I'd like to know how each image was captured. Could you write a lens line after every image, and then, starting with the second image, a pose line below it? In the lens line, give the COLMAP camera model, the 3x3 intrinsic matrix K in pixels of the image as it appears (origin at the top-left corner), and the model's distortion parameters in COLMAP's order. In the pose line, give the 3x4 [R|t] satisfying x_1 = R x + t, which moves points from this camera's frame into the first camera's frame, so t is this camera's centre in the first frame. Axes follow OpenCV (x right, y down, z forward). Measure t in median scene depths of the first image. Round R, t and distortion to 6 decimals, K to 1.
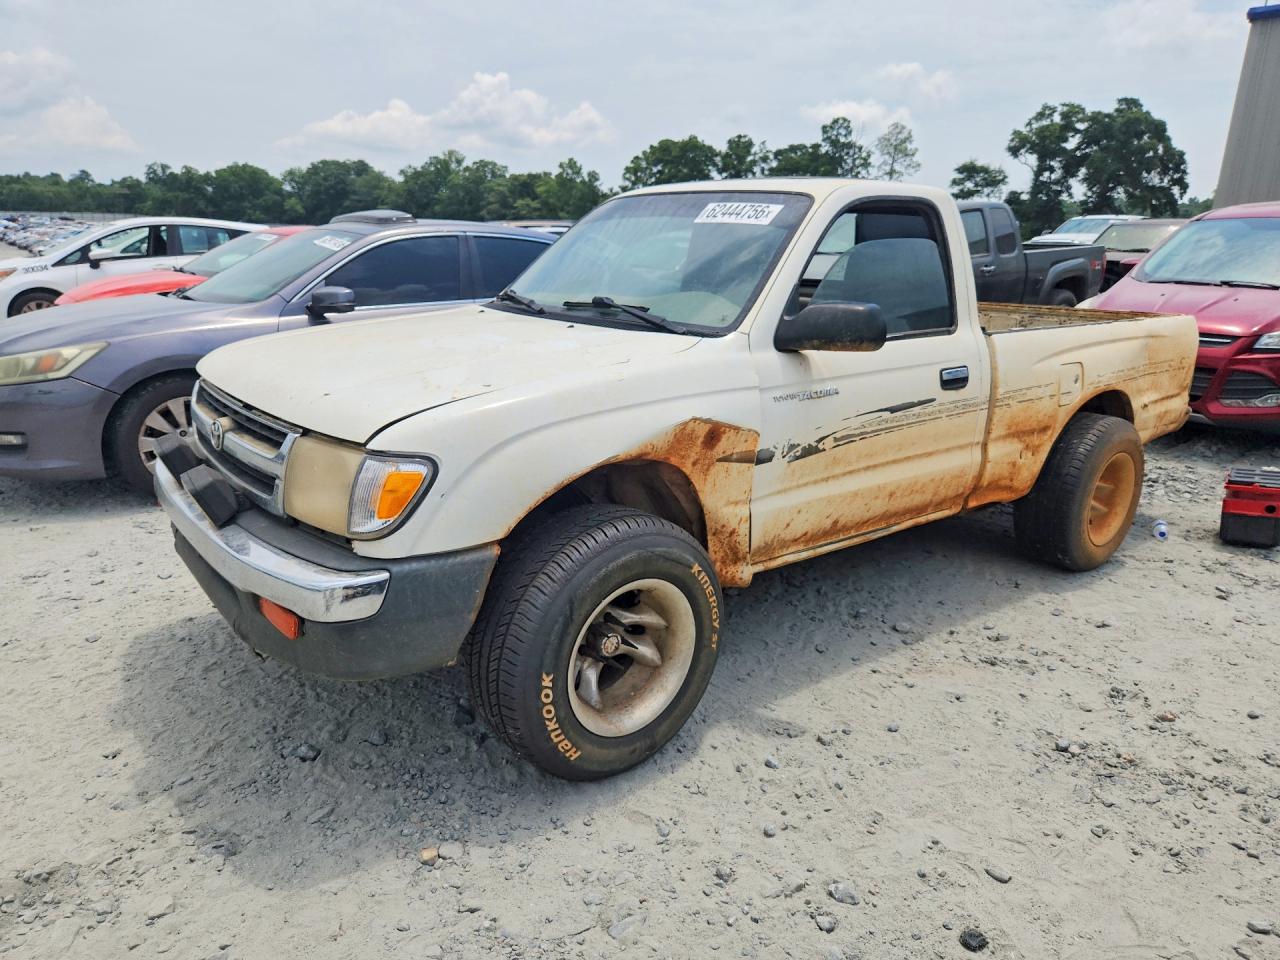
lens RADIAL K [[870.3, 0, 651.7], [0, 870.3, 487.5], [0, 0, 1]] dist [0.038686, -0.040188]
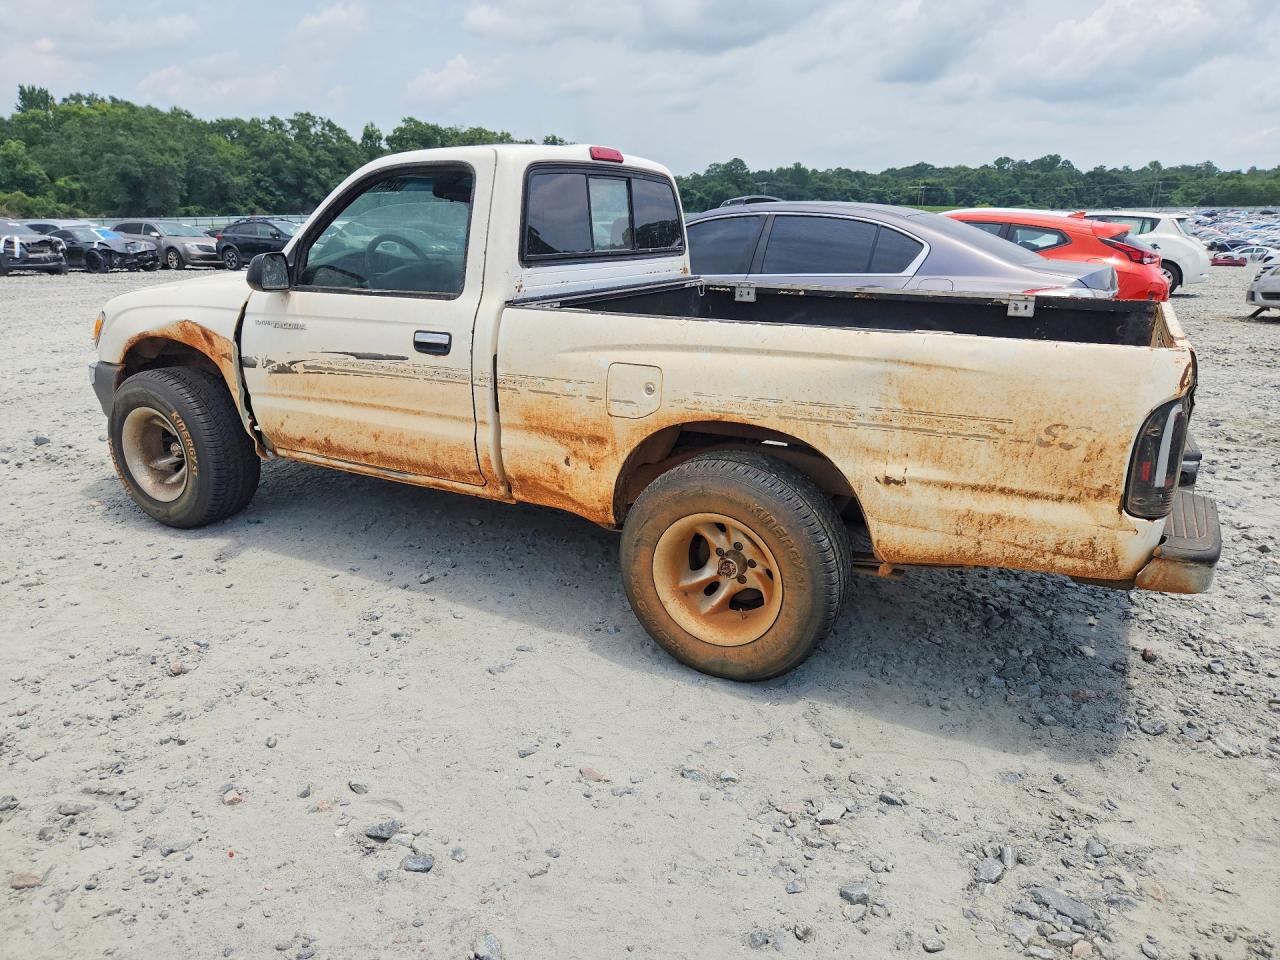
lens RADIAL K [[870.3, 0, 661.6], [0, 870.3, 472.7], [0, 0, 1]] dist [0.038686, -0.040188]
pose [[0.371626, 0.238502, -0.897224, 1.457330], [-0.247891, 0.956841, 0.151674, -0.211575], [0.894675, 0.166048, 0.414710, 0.902506]]
